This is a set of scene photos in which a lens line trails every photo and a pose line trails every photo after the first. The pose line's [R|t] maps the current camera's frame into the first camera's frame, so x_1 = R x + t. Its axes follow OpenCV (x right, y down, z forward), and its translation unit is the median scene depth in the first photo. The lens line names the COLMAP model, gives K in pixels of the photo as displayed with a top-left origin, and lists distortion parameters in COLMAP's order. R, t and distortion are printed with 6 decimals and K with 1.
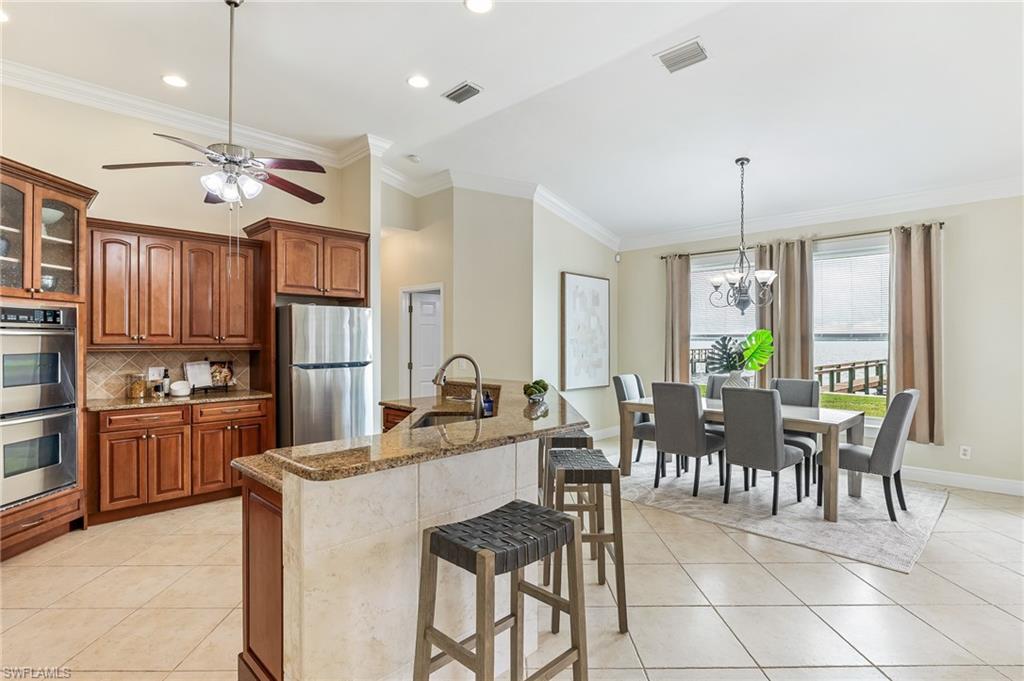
lens RADIAL K [[505.9, 0, 509.3], [0, 505.9, 340.9], [0, 0, 1]] dist [-0.002968, -0.000039]
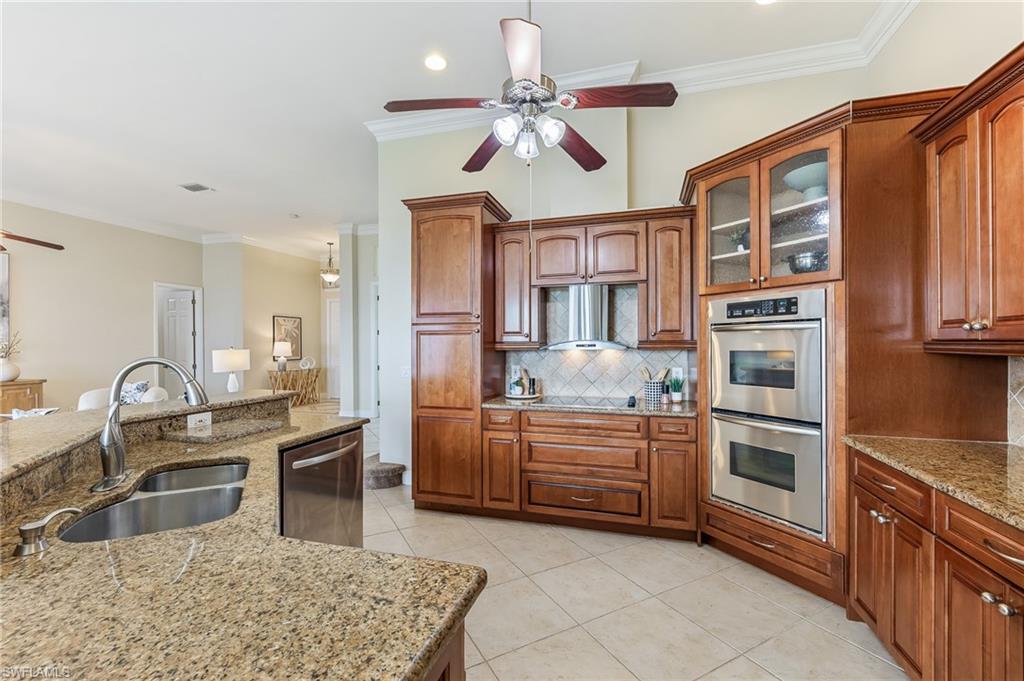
lens RADIAL K [[423.2, 0, 511.8], [0, 423.2, 344.1], [0, 0, 1]] dist [0.004631, 0.000183]
pose [[-0.880509, 0.003512, -0.474016, -0.161212], [0.002754, 0.999994, 0.002294, 0.007789], [0.474021, 0.000714, -0.880513, 1.115141]]
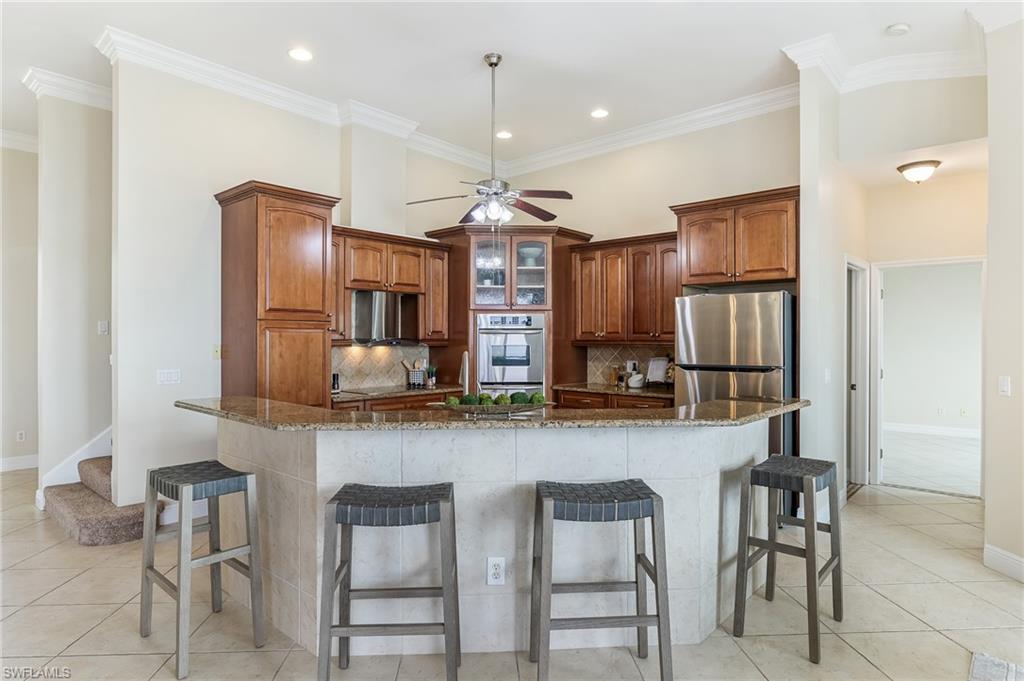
lens RADIAL K [[590.3, 0, 509.3], [0, 590.3, 338.0], [0, 0, 1]] dist [-0.003496, -0.000432]
pose [[0.047466, 0.000554, -0.998873, 0.653770], [-0.002349, 0.999997, 0.000443, 0.000927], [0.998870, 0.002325, 0.047467, 0.700289]]
